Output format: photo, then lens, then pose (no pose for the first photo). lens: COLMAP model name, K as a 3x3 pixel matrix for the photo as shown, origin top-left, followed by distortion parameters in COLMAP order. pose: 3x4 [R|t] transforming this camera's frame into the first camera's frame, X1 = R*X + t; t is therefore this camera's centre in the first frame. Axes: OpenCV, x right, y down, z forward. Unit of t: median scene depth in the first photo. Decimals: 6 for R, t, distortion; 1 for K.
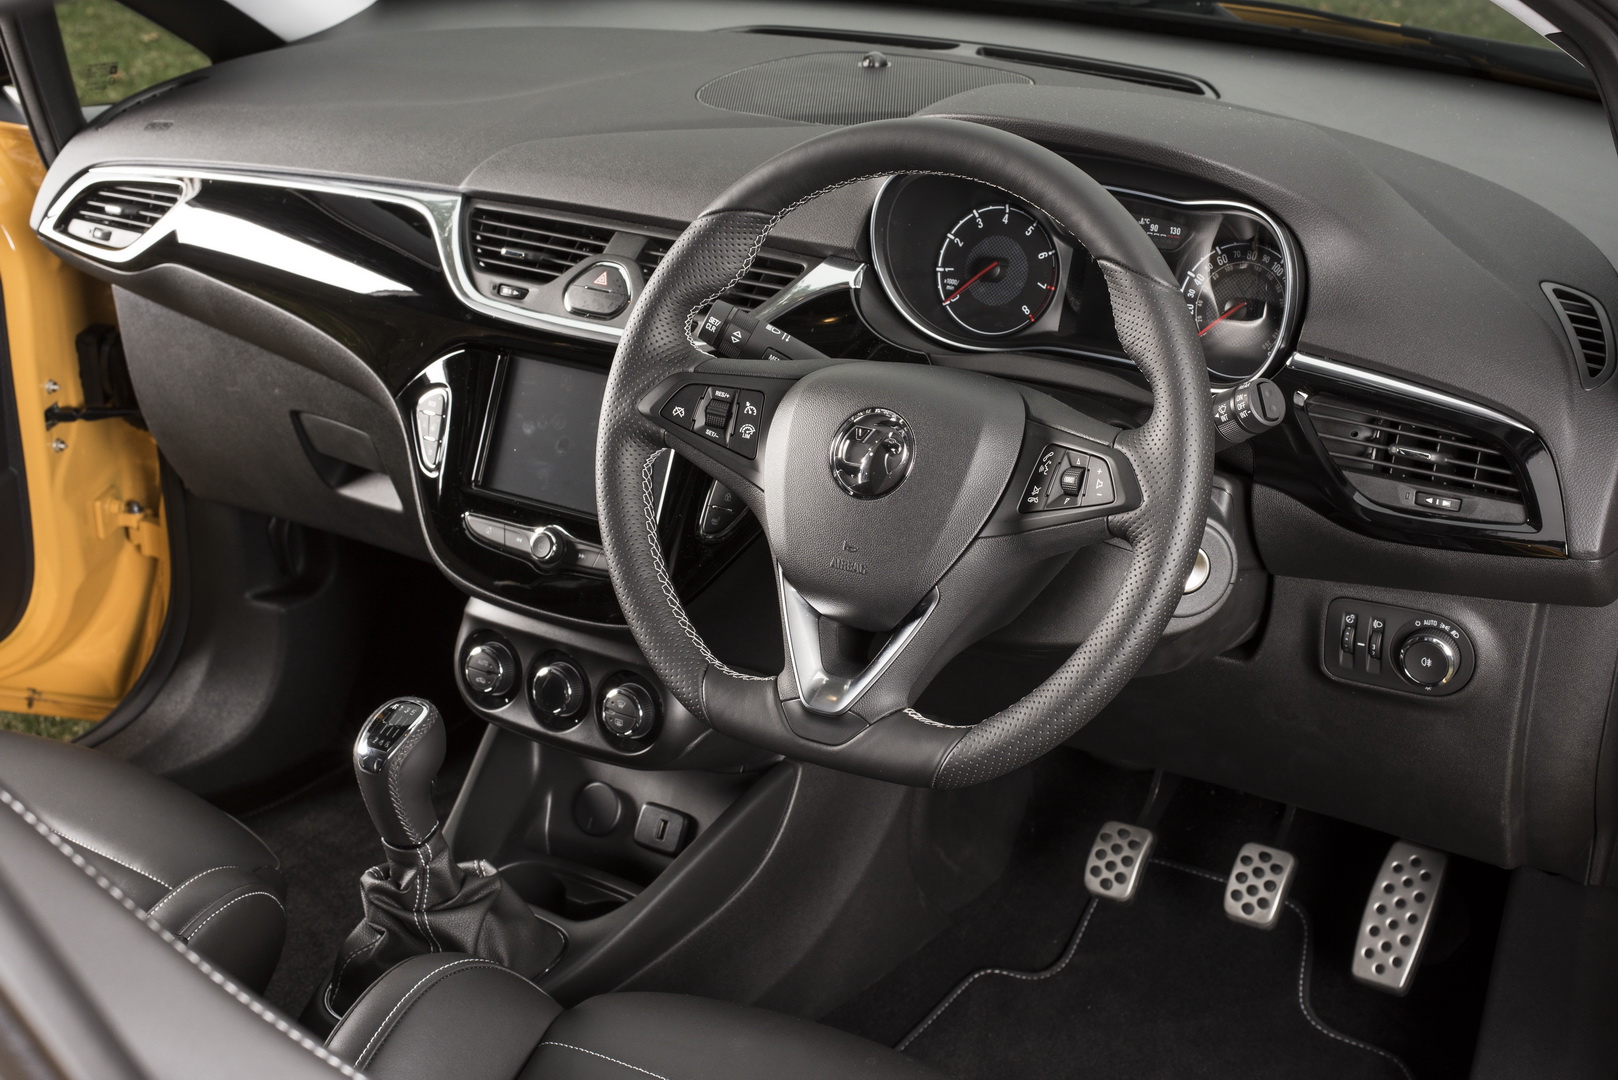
lens RADIAL K [[2412.7, 0, 809.0], [0, 2412.7, 540.0], [0, 0, 1]] dist [-0.094875, -0.096859]
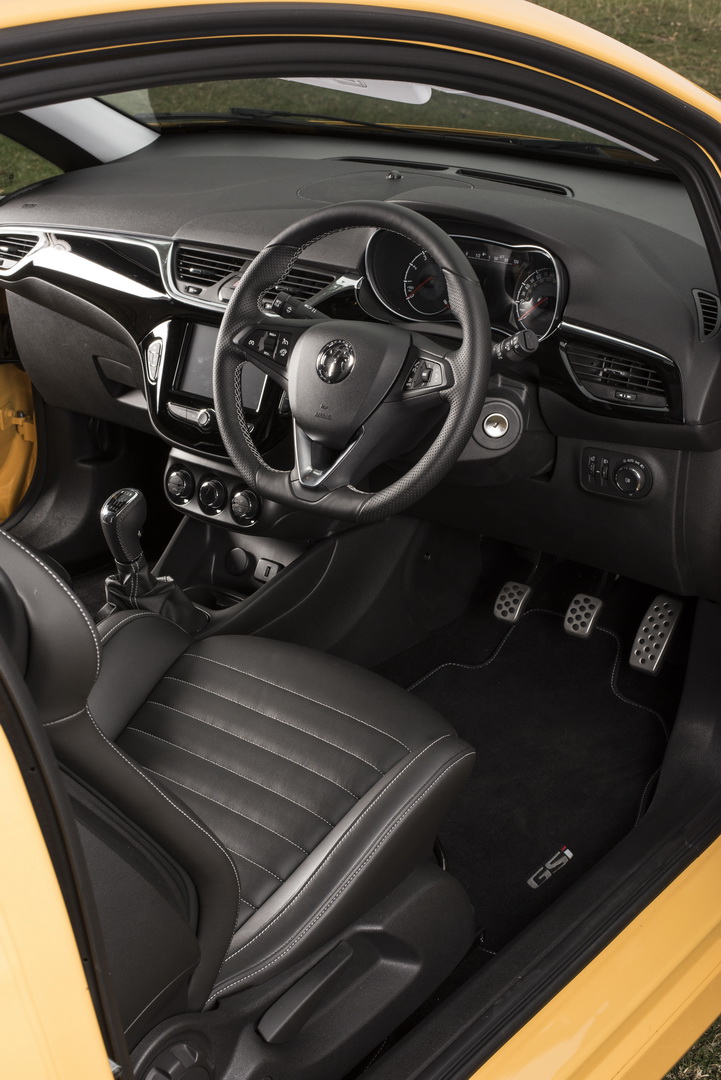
lens RADIAL K [[1610.5, 0, 360.5], [0, 1610.5, 540.0], [0, 0, 1]] dist [-0.094875, -0.096859]
pose [[0.994681, 0.033392, -0.097446, 0.146653], [-0.031308, 0.999249, 0.022839, 0.066633], [0.098135, -0.019666, 0.994979, -0.296124]]
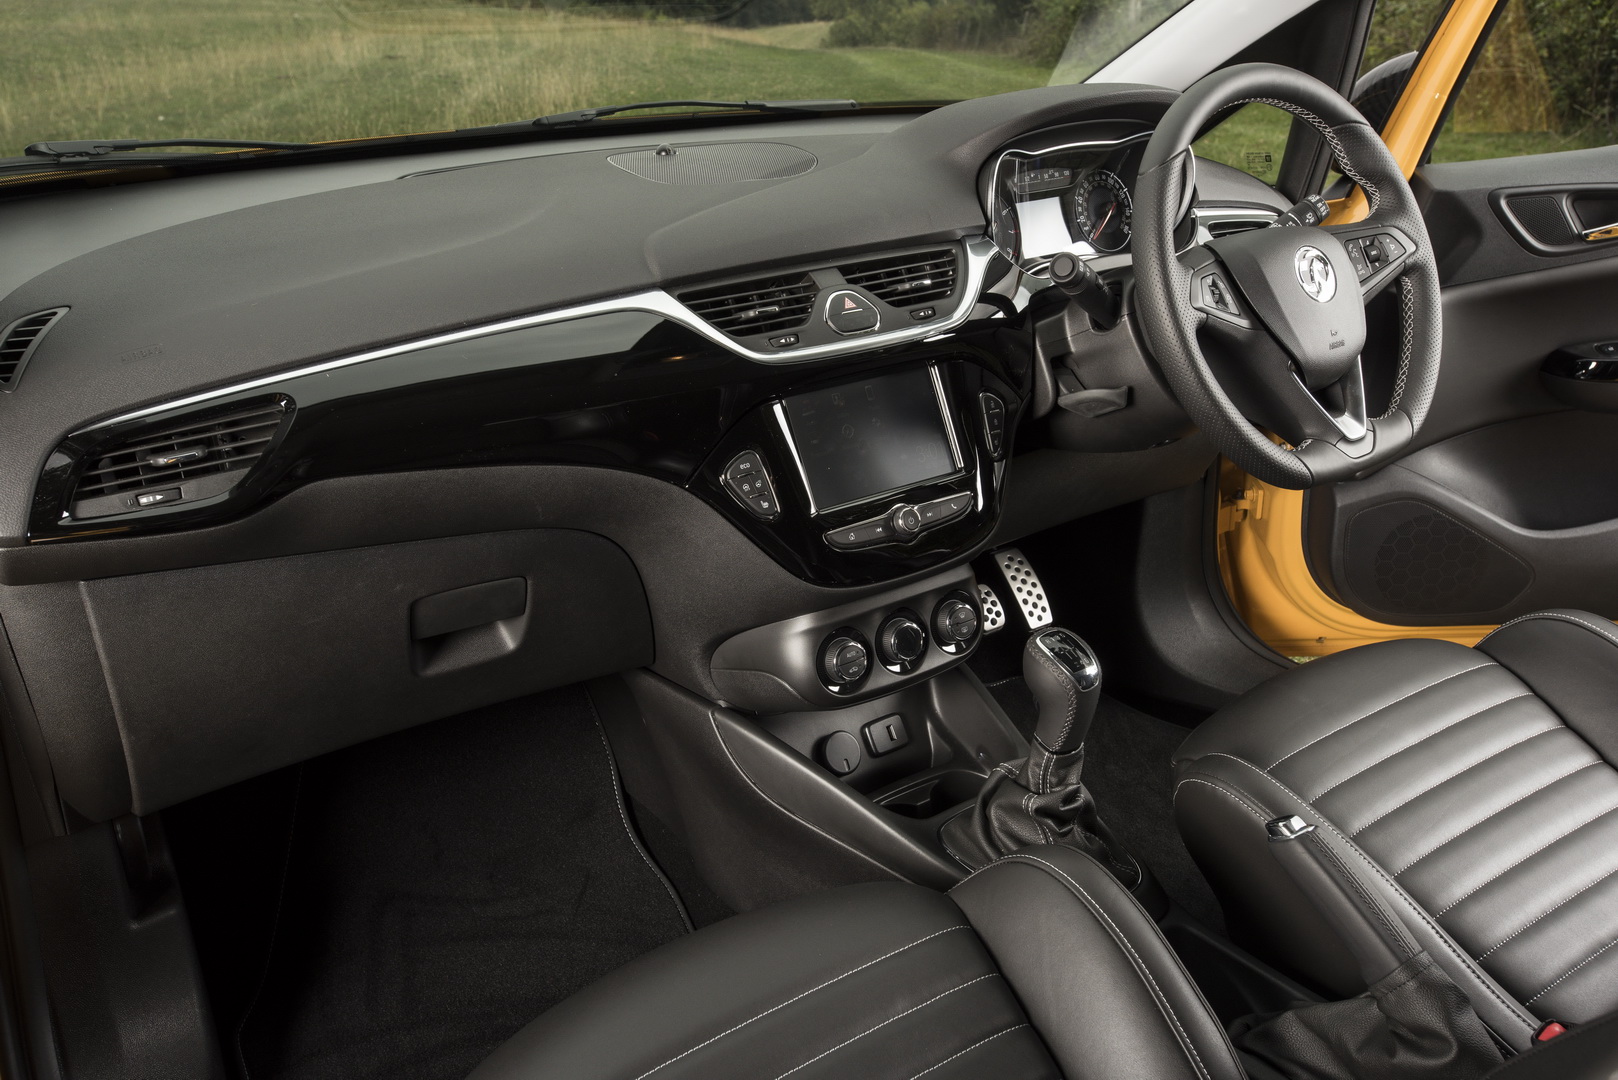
lens RADIAL K [[1467.7, 0, 809.0], [0, 1467.7, 540.0], [0, 0, 1]] dist [0.000923, 0.143711]
pose [[0.349583, -0.340398, 0.872881, -0.765550], [0.381666, 0.902595, 0.199131, -0.152812], [-0.855642, 0.263536, 0.445450, 0.704073]]
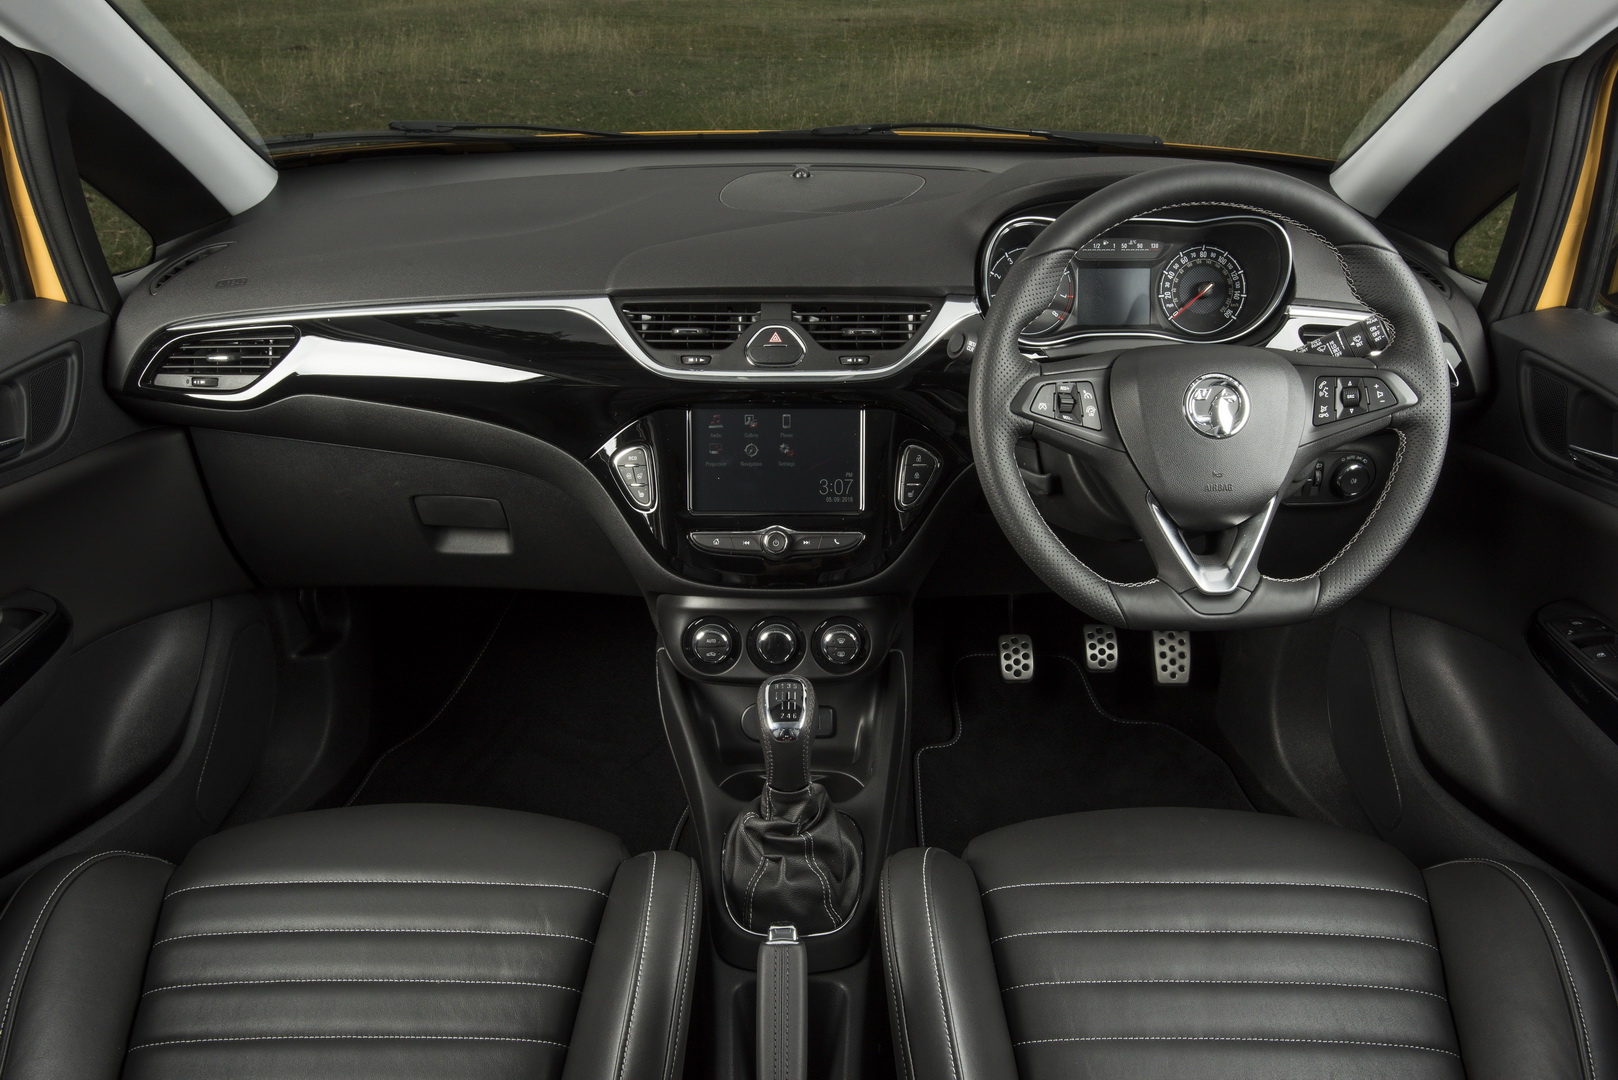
lens RADIAL K [[1227.3, 0, 809.0], [0, 1227.3, 540.0], [0, 0, 1]] dist [-0.002210, 0.001604]
pose [[0.835236, -0.227311, 0.500711, -0.429709], [0.203741, 0.973679, 0.102166, -0.063580], [-0.510755, 0.016682, 0.859564, 0.396418]]
